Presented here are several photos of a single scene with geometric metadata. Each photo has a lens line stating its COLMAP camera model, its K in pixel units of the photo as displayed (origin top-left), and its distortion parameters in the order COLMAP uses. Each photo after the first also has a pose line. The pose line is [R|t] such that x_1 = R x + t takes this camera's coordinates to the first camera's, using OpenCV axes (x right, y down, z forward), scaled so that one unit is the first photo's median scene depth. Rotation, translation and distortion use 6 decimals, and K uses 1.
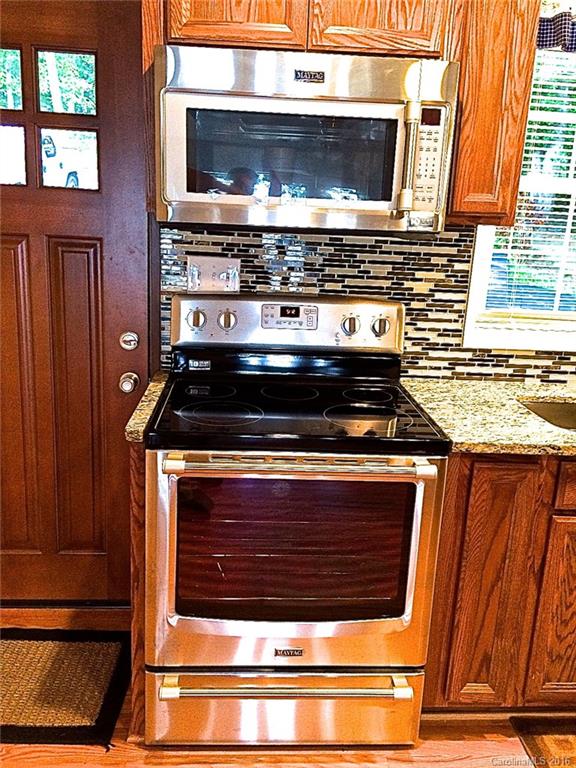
lens RADIAL K [[660.2, 0, 290.5], [0, 660.2, 379.9], [0, 0, 1]] dist [0.086555, -0.132245]
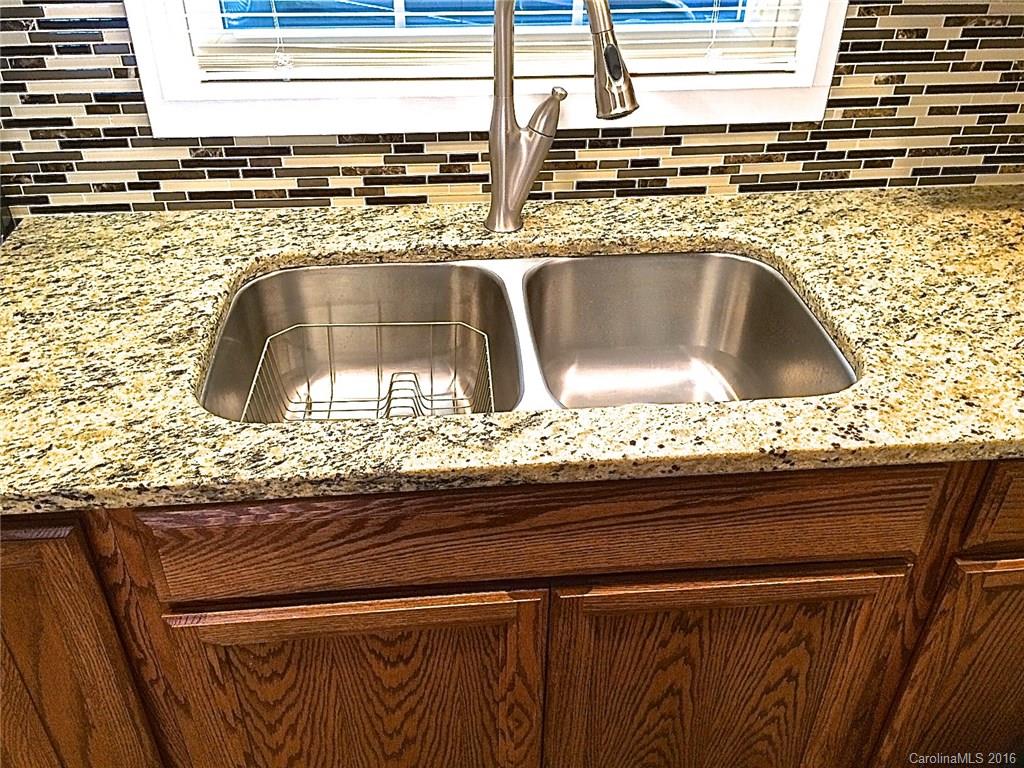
lens RADIAL K [[880.2, 0, 512.0], [0, 880.2, 384.0], [0, 0, 1]] dist [0.086555, -0.132245]
pose [[0.998717, -0.050547, -0.003041, 0.508100], [0.048371, 0.934523, 0.352601, -0.096673], [-0.014981, -0.352295, 0.935769, 0.429374]]
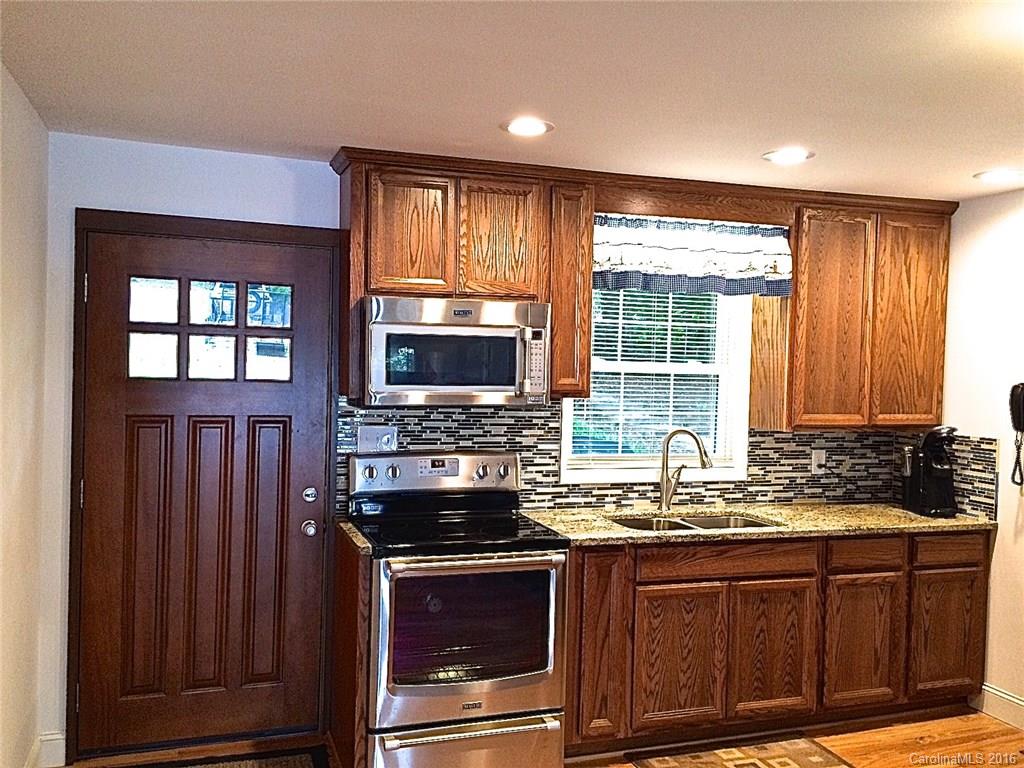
lens RADIAL K [[880.2, 0, 512.0], [0, 880.2, 384.0], [0, 0, 1]] dist [0.086555, -0.132245]
pose [[0.962327, -0.030540, 0.270175, -0.330956], [0.086708, 0.976260, -0.198488, 0.105884], [-0.257700, 0.214437, 0.942129, -0.747480]]
